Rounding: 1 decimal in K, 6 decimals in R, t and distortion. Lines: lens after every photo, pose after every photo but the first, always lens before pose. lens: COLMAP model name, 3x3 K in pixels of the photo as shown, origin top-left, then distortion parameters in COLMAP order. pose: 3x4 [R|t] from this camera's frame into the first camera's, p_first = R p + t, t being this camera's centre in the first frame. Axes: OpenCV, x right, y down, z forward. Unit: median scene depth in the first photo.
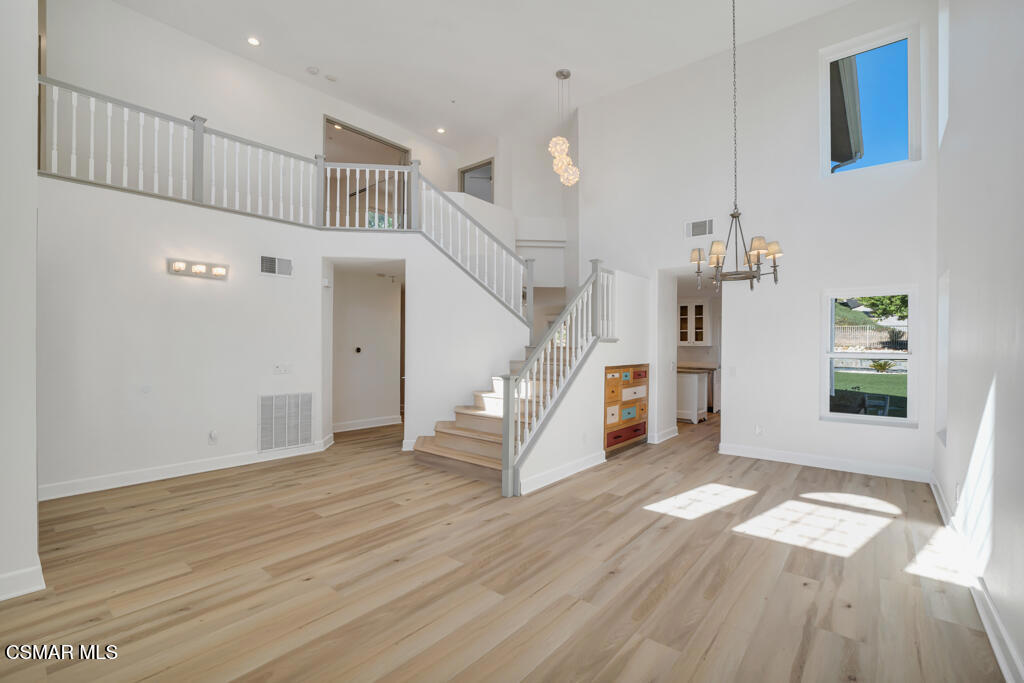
lens RADIAL K [[442.5, 0, 516.4], [0, 442.5, 344.9], [0, 0, 1]] dist [-0.037905, 0.003742]
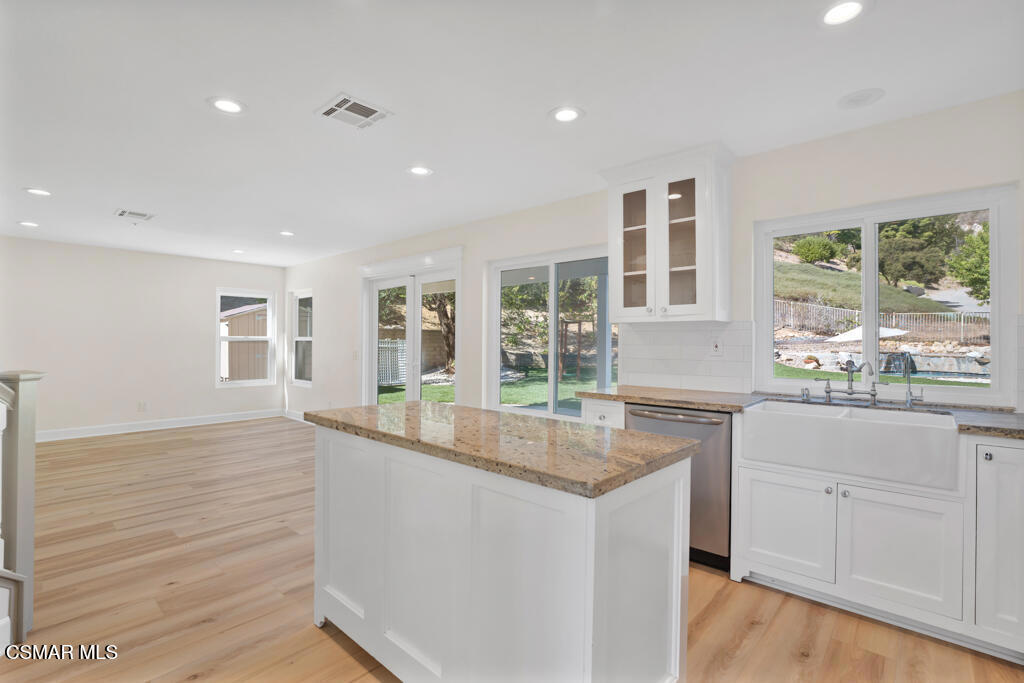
lens RADIAL K [[456.5, 0, 508.2], [0, 456.5, 339.9], [0, 0, 1]] dist [-0.028634, 0.003985]
pose [[0.998459, -0.004702, -0.055291, 0.310731], [0.004101, 0.999931, -0.010994, 0.017001], [0.055338, 0.010750, 0.998410, 0.683202]]
